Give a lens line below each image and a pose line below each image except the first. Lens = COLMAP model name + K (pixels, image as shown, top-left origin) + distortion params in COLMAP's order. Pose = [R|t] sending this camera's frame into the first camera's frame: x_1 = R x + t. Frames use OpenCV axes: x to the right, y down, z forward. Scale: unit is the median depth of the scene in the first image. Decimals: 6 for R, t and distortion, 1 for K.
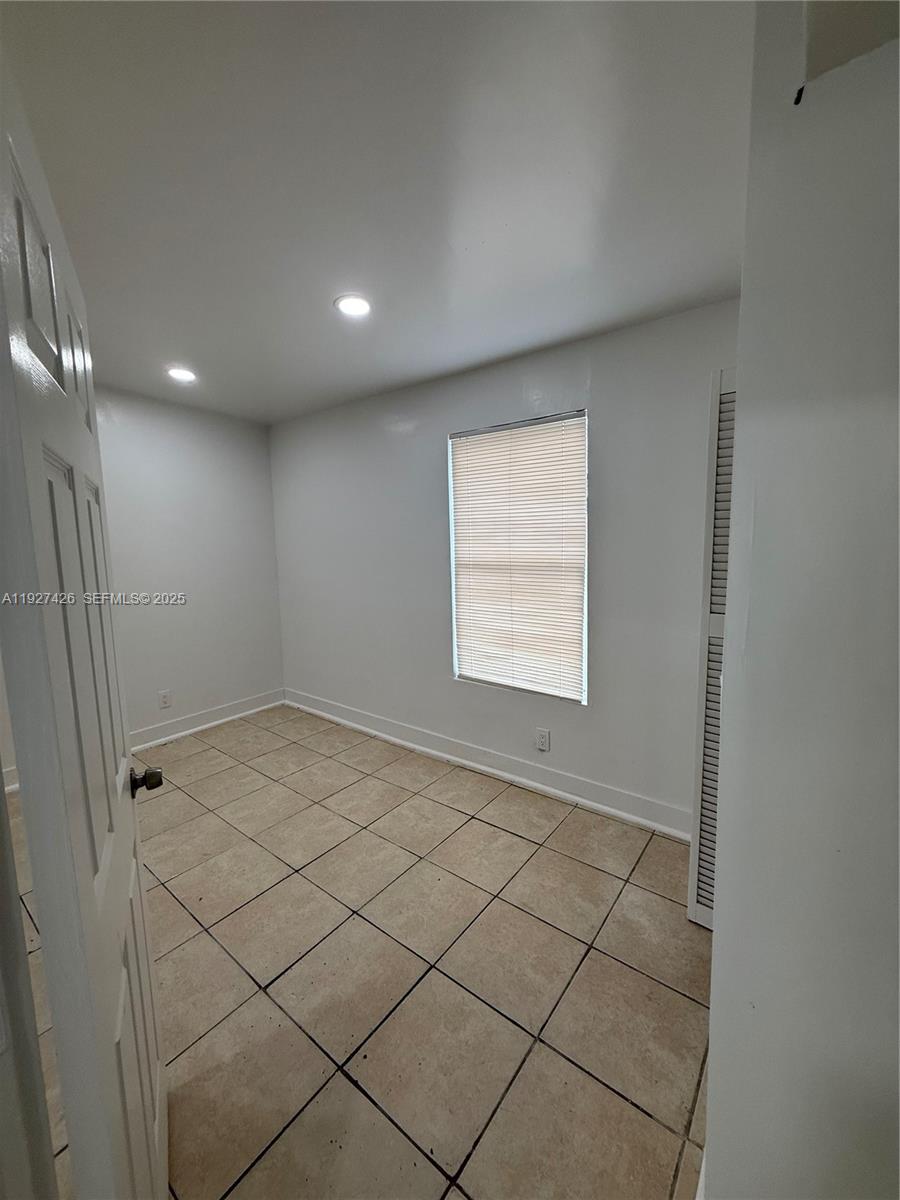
lens RADIAL K [[481.0, 0, 451.1], [0, 481.0, 593.5], [0, 0, 1]] dist [0.001303, 0.000460]
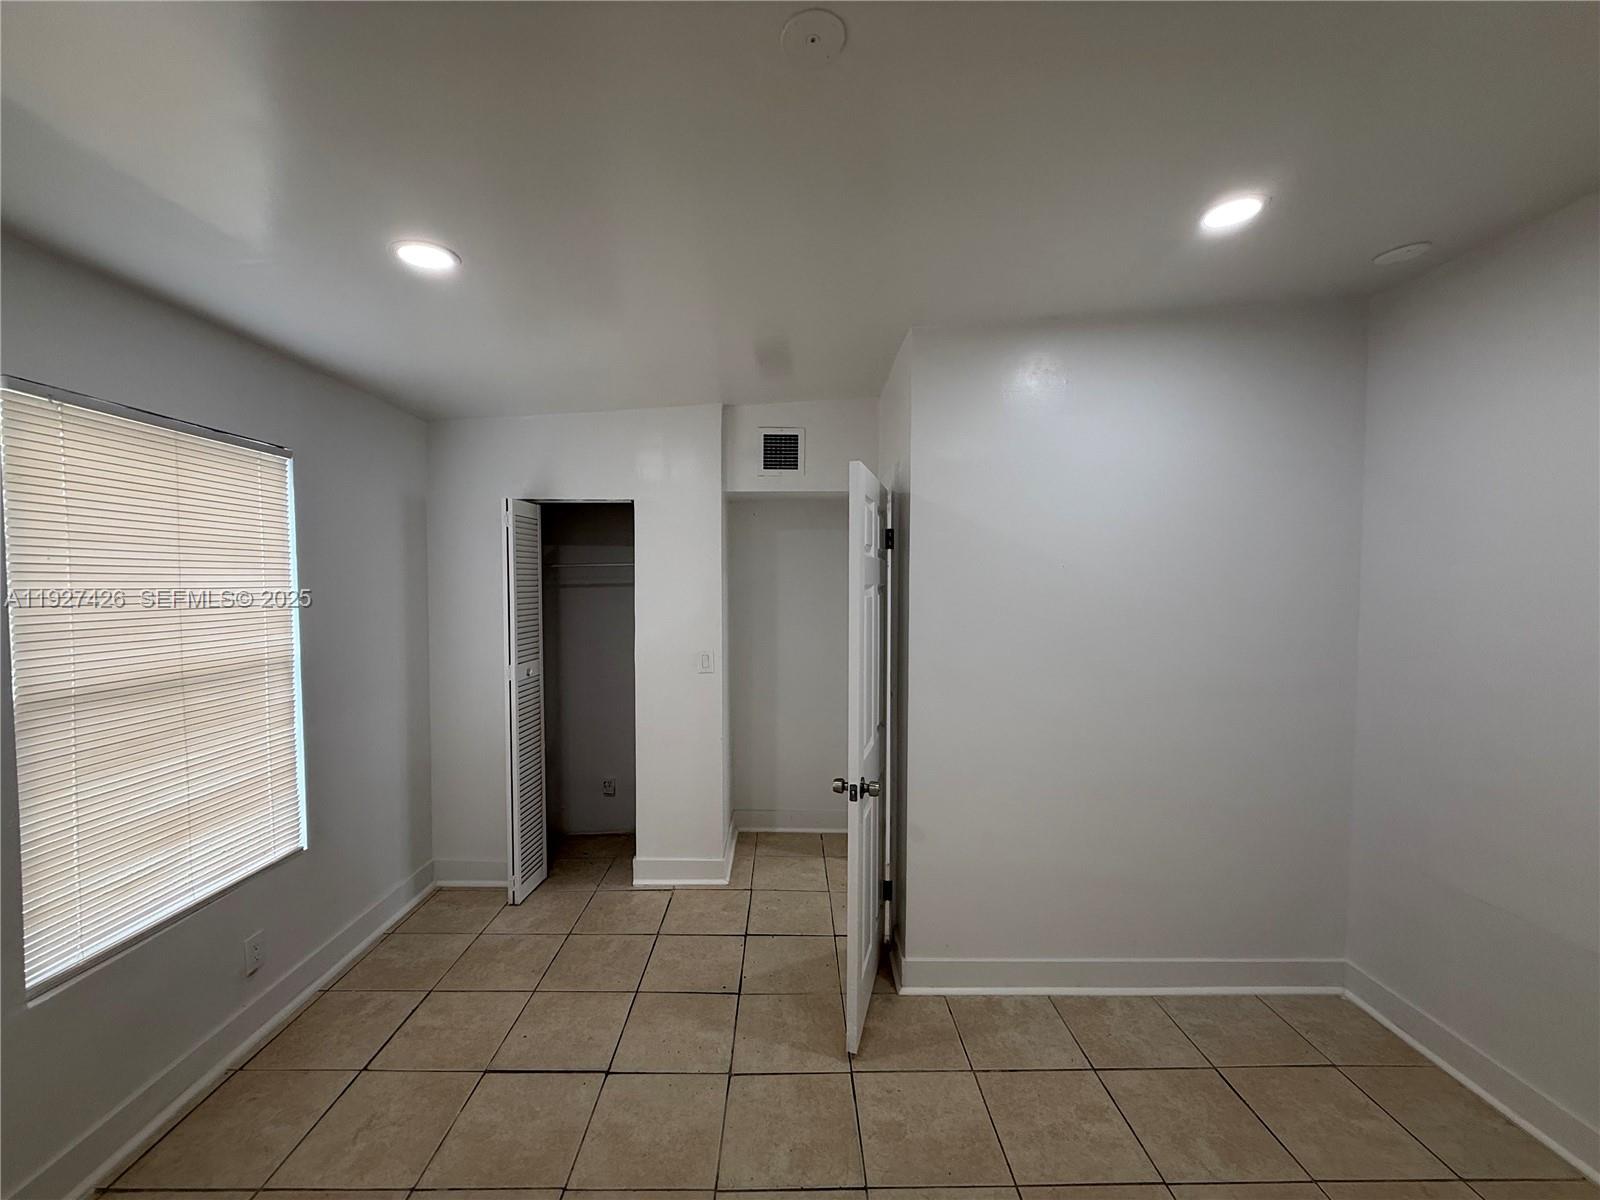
lens RADIAL K [[641.4, 0, 798.8], [0, 641.4, 604.1], [0, 0, 1]] dist [0.001303, 0.000460]
pose [[-0.624401, -0.016530, 0.780929, -0.953558], [0.103237, 0.989259, 0.103483, -0.159400], [-0.774252, 0.145235, -0.615987, 0.999319]]
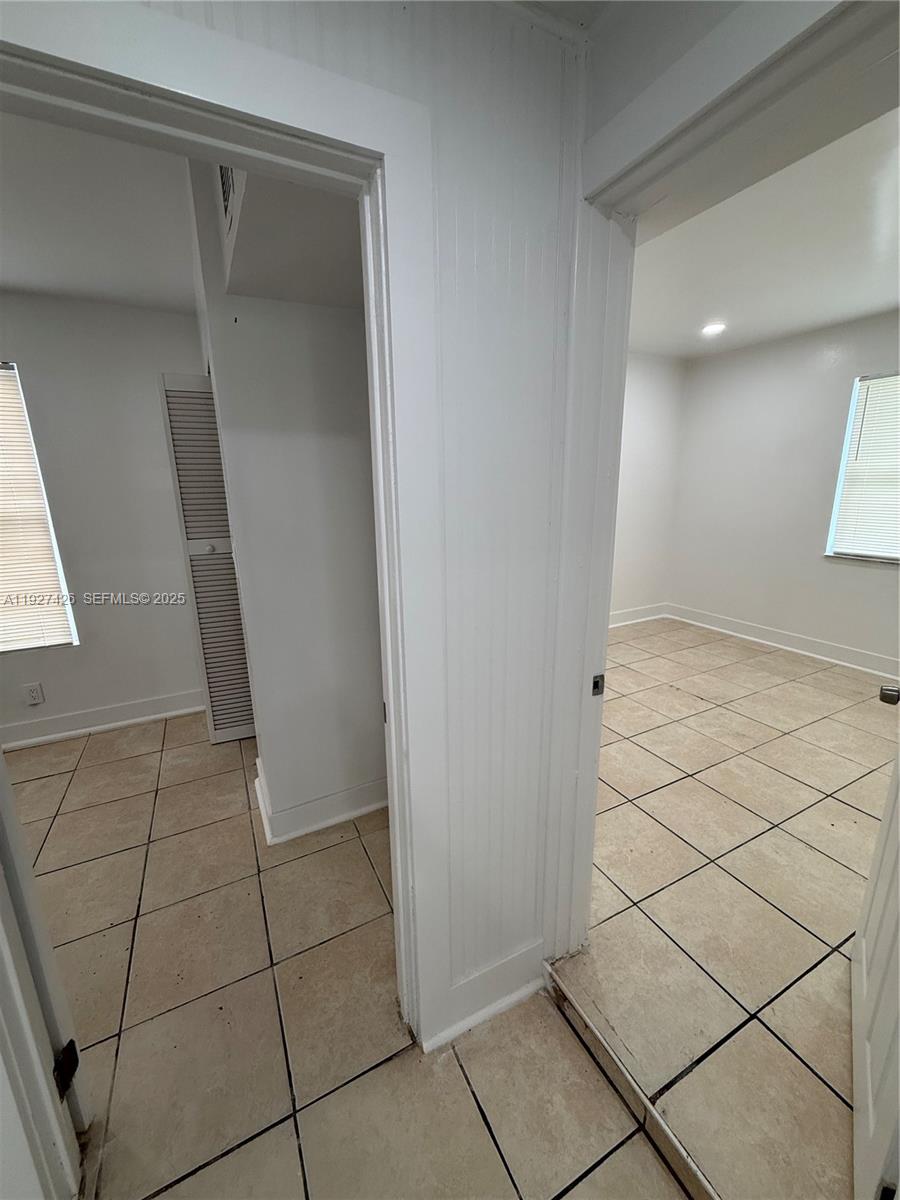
lens RADIAL K [[481.0, 0, 446.4], [0, 481.0, 594.6], [0, 0, 1]] dist [0.001303, 0.000460]
pose [[0.429956, -0.198750, 0.880702, -0.315323], [0.120312, 0.979382, 0.162284, 0.043659], [-0.894798, 0.036184, 0.445003, -0.256735]]
